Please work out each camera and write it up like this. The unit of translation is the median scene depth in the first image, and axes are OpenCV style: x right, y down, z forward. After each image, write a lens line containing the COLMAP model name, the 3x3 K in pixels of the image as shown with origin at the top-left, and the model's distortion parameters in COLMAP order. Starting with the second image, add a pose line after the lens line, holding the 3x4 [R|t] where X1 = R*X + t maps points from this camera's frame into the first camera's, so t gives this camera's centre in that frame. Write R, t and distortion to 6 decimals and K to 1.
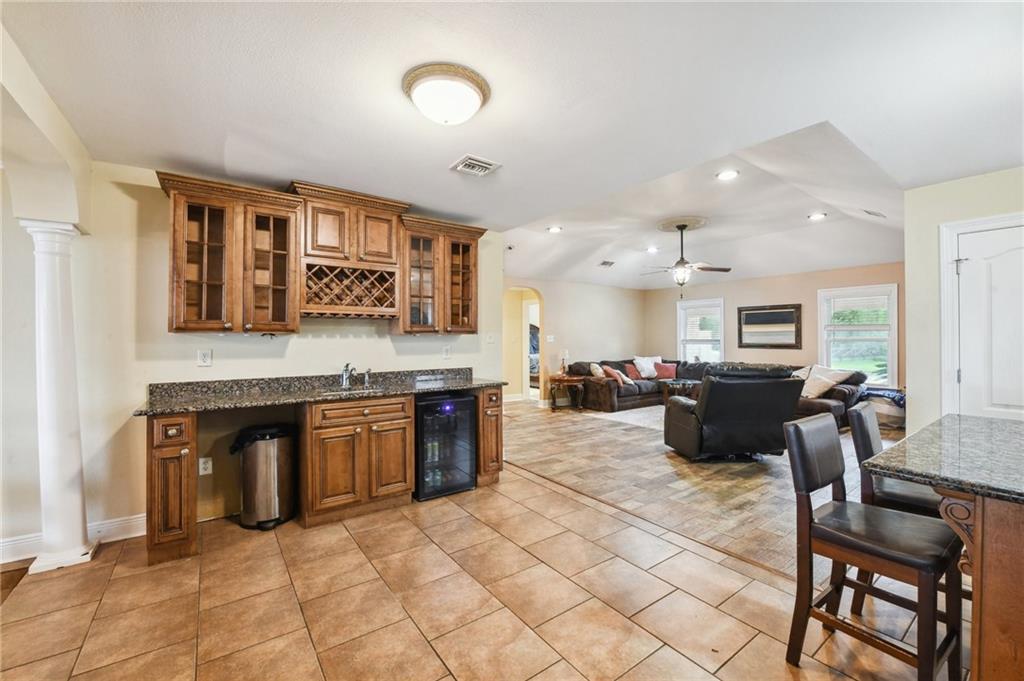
lens RADIAL K [[417.2, 0, 512.0], [0, 417.2, 340.5], [0, 0, 1]] dist [-0.017964, -0.000062]
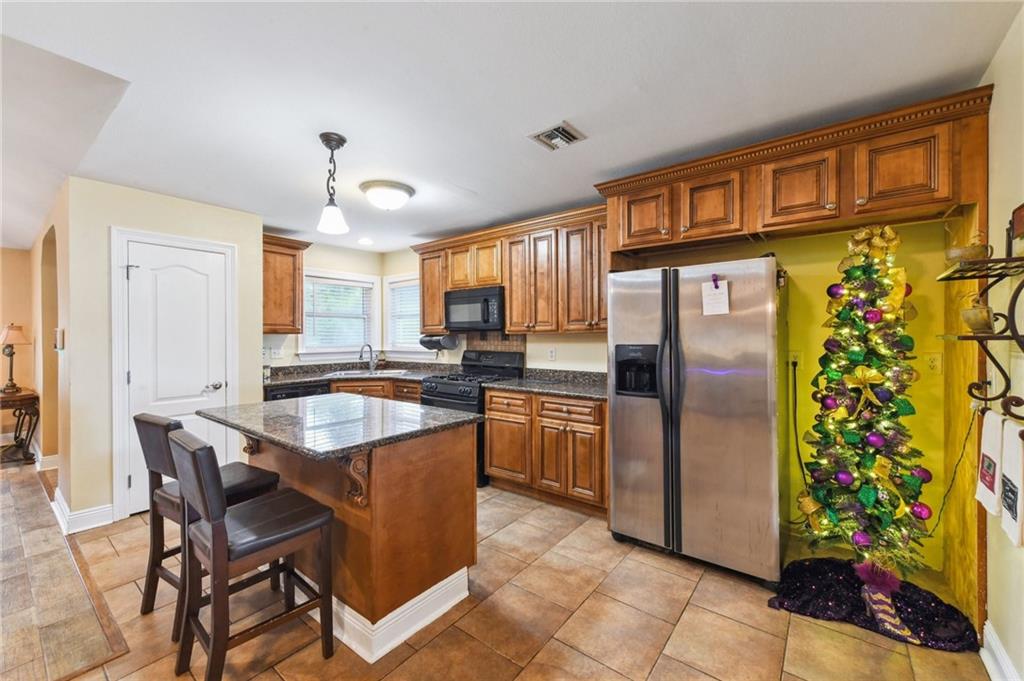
lens RADIAL K [[405.2, 0, 513.8], [0, 405.2, 332.0], [0, 0, 1]] dist [0.000916, 0.000103]
pose [[-0.285816, 0.008766, 0.958244, -0.137720], [0.007333, 0.999949, -0.006961, -0.010636], [-0.958256, 0.005037, -0.285866, 0.277267]]
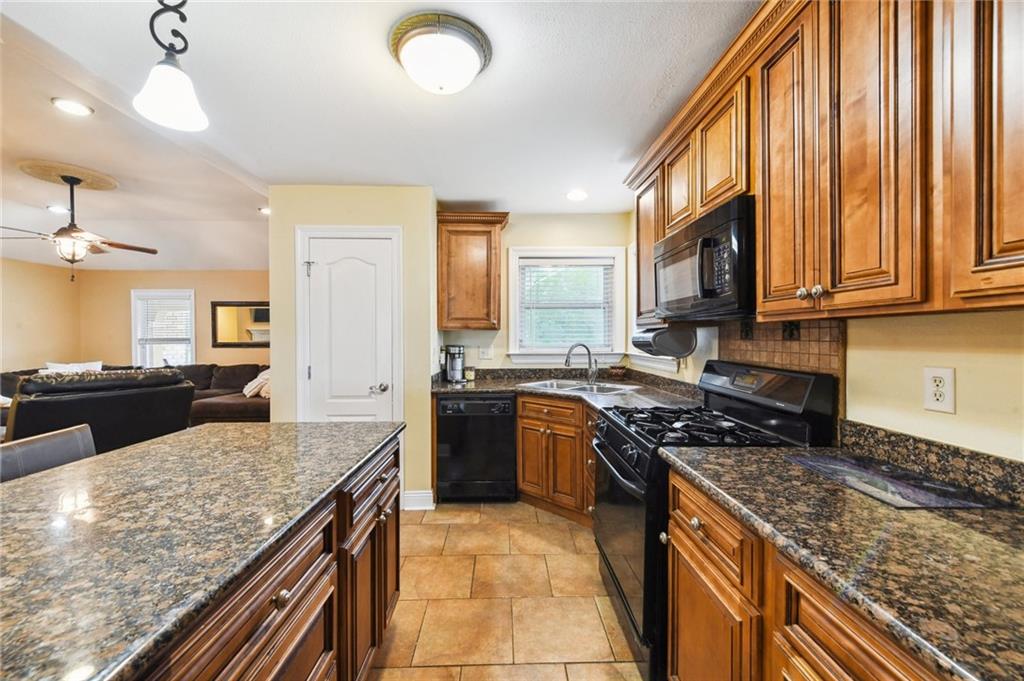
lens RADIAL K [[406.7, 0, 512.0], [0, 406.7, 340.5], [0, 0, 1]] dist [0.000725, -0.000056]
pose [[0.559587, -0.011821, 0.828687, 0.403280], [0.007186, 0.999930, 0.009411, -0.001504], [-0.828740, 0.000688, 0.559633, -0.019739]]
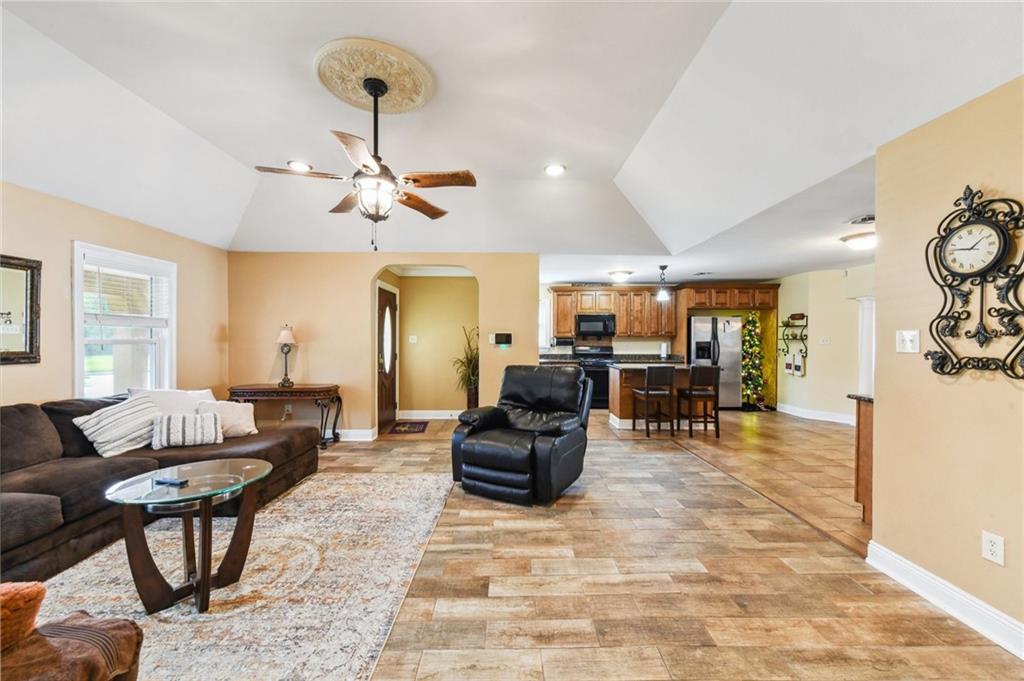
lens RADIAL K [[400.3, 0, 512.0], [0, 400.3, 340.5], [0, 0, 1]] dist [0.000269, -0.000049]
pose [[-0.814982, -0.005394, 0.579461, 0.072662], [-0.000790, 0.999966, 0.008198, -0.013836], [-0.579486, 0.006223, -0.814958, 2.044756]]
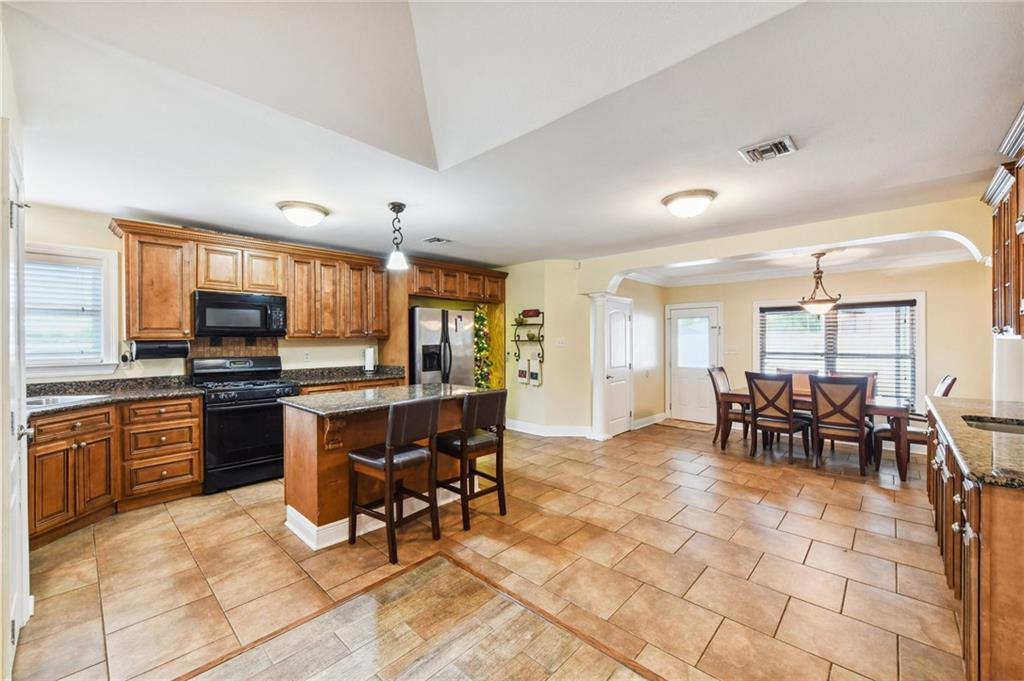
lens RADIAL K [[407.9, 0, 512.0], [0, 407.9, 340.5], [0, 0, 1]] dist [0.006977, -0.000062]
pose [[-0.981163, 0.002954, -0.193157, 0.447286], [0.001730, 0.999977, 0.006506, -0.016805], [0.193172, 0.006050, -0.981146, 1.271803]]
